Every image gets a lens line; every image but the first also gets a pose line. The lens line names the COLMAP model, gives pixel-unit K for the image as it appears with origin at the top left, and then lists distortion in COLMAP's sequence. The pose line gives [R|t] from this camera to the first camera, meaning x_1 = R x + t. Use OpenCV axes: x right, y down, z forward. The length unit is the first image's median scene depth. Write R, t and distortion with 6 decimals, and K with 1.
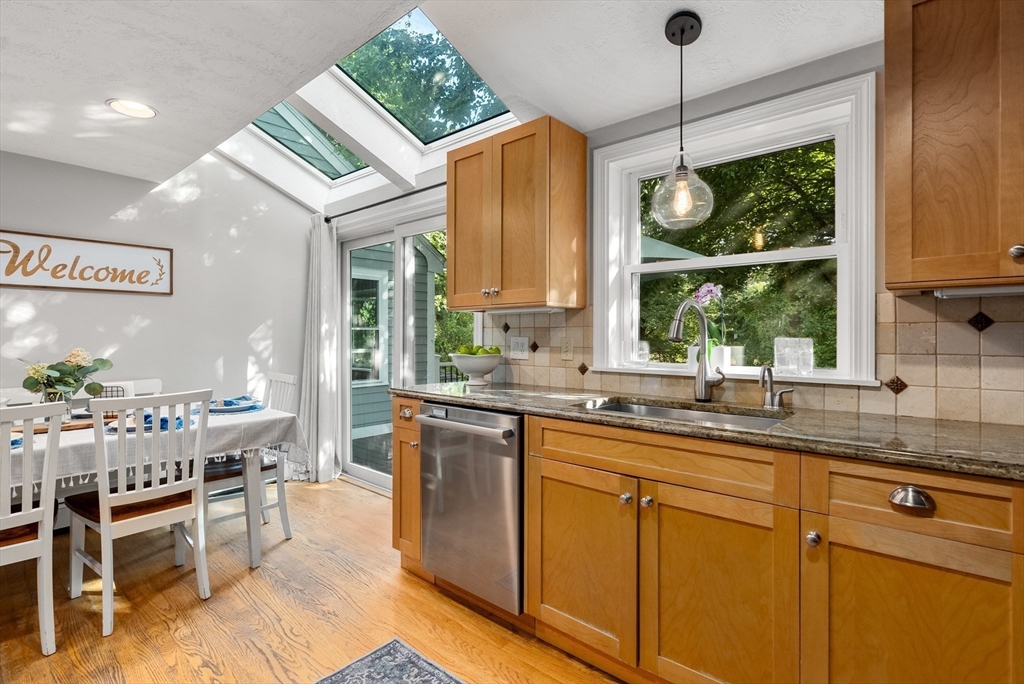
lens RADIAL K [[501.3, 0, 519.5], [0, 501.3, 337.3], [0, 0, 1]] dist [-0.000730, 0.001141]
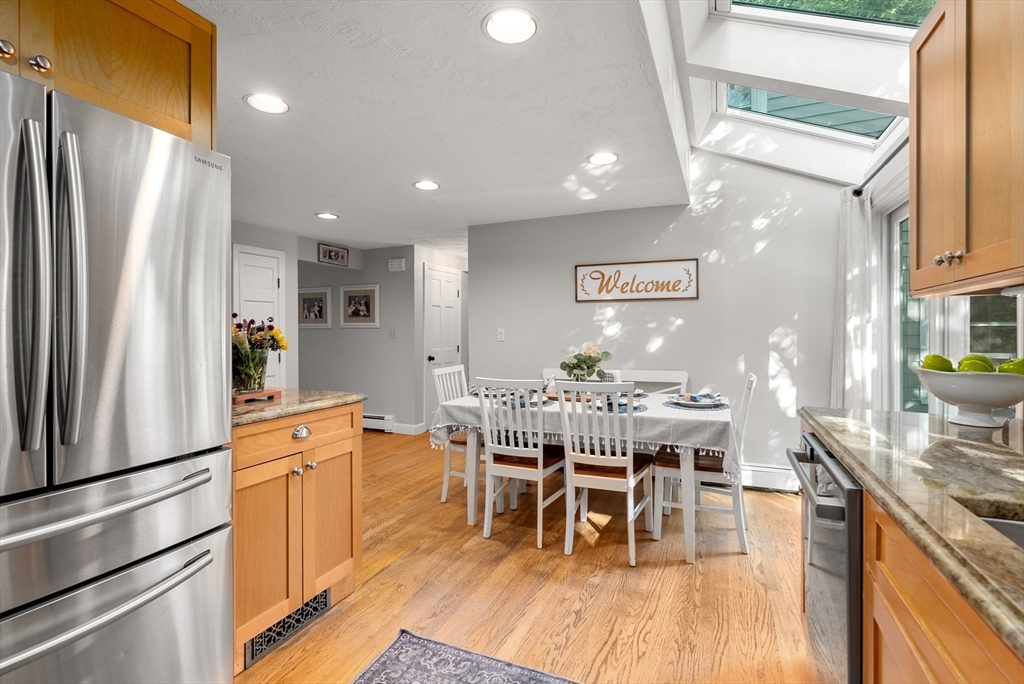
lens RADIAL K [[474.0, 0, 513.1], [0, 474.0, 333.4], [0, 0, 1]] dist [-0.009475, 0.004908]
pose [[0.293095, 0.001983, -0.956081, 0.293713], [-0.003737, 0.999993, 0.000929, -0.006841], [0.956076, 0.003301, 0.293100, 0.385806]]
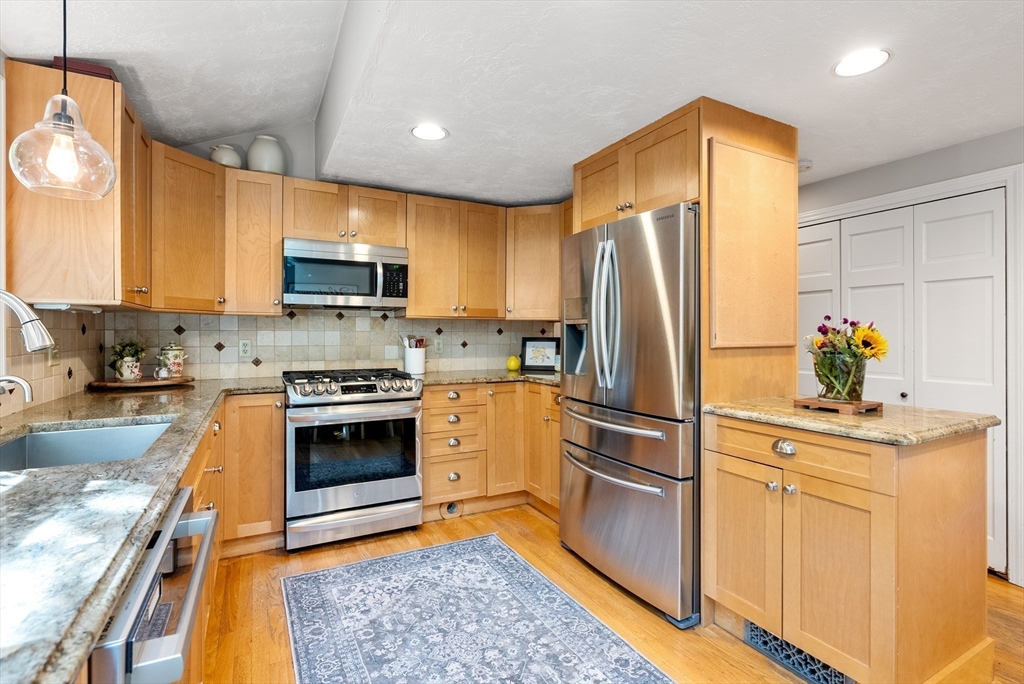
lens RADIAL K [[474.0, 0, 527.3], [0, 474.0, 334.3], [0, 0, 1]] dist [-0.009475, 0.004908]
pose [[-0.937959, 0.002837, 0.346736, -0.421595], [0.005029, 0.999973, 0.005422, -0.009027], [-0.346711, 0.006829, -0.937947, 1.040706]]
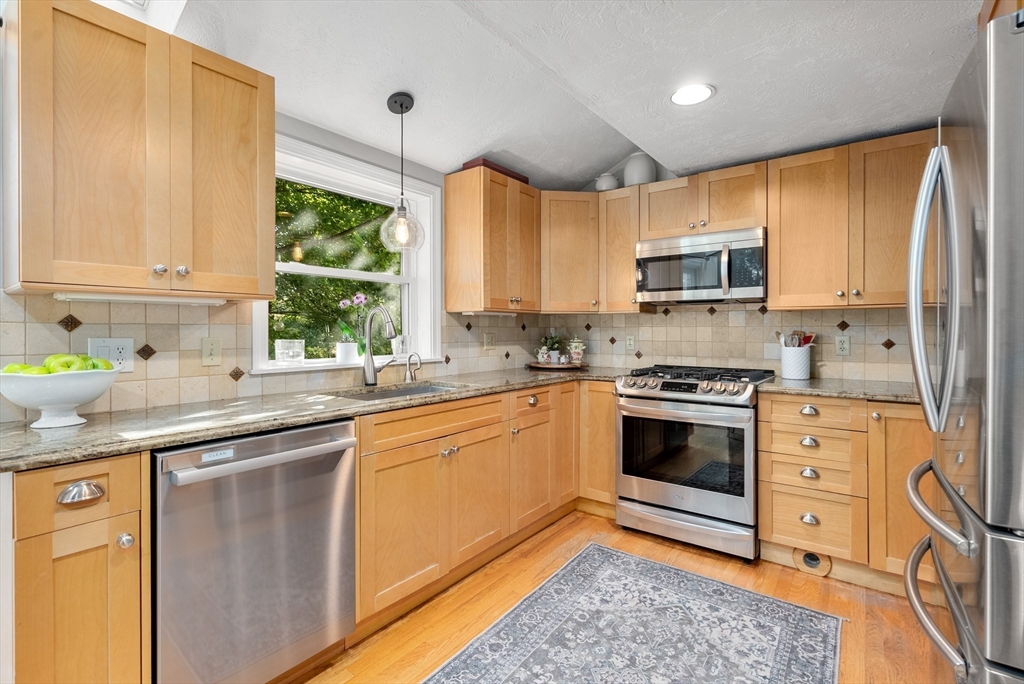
lens RADIAL K [[474.0, 0, 514.7], [0, 474.0, 332.7], [0, 0, 1]] dist [-0.009475, 0.004908]
pose [[-0.069603, -0.000769, 0.997574, -0.700940], [0.009391, 0.999955, 0.001426, -0.003856], [-0.997531, 0.009467, -0.069593, 0.581208]]
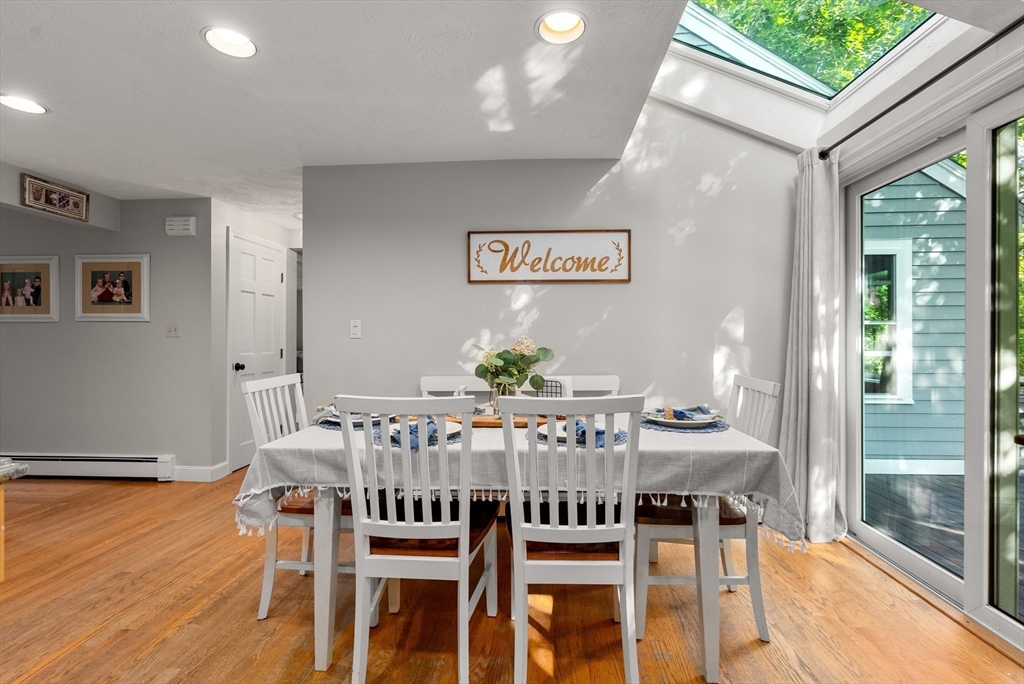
lens RADIAL K [[474.0, 0, 513.5], [0, 474.0, 338.8], [0, 0, 1]] dist [-0.009475, 0.004908]
pose [[0.606716, -0.003056, -0.794912, -0.209068], [-0.003941, 0.999969, -0.006853, 0.032079], [0.794909, 0.007290, 0.606685, 0.449897]]
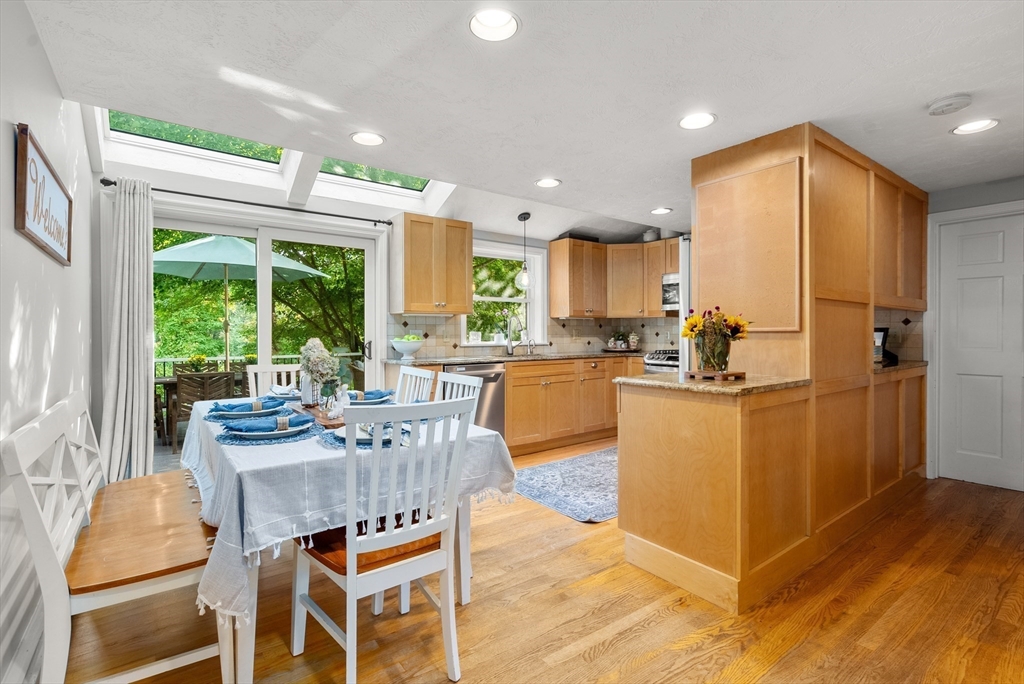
lens RADIAL K [[474.0, 0, 520.0], [0, 474.0, 334.2], [0, 0, 1]] dist [-0.009475, 0.004908]
pose [[0.196978, -0.000126, 0.980408, -1.644256], [0.010328, 0.999945, -0.001947, 0.022796], [-0.980353, 0.010509, 0.196969, 0.378425]]
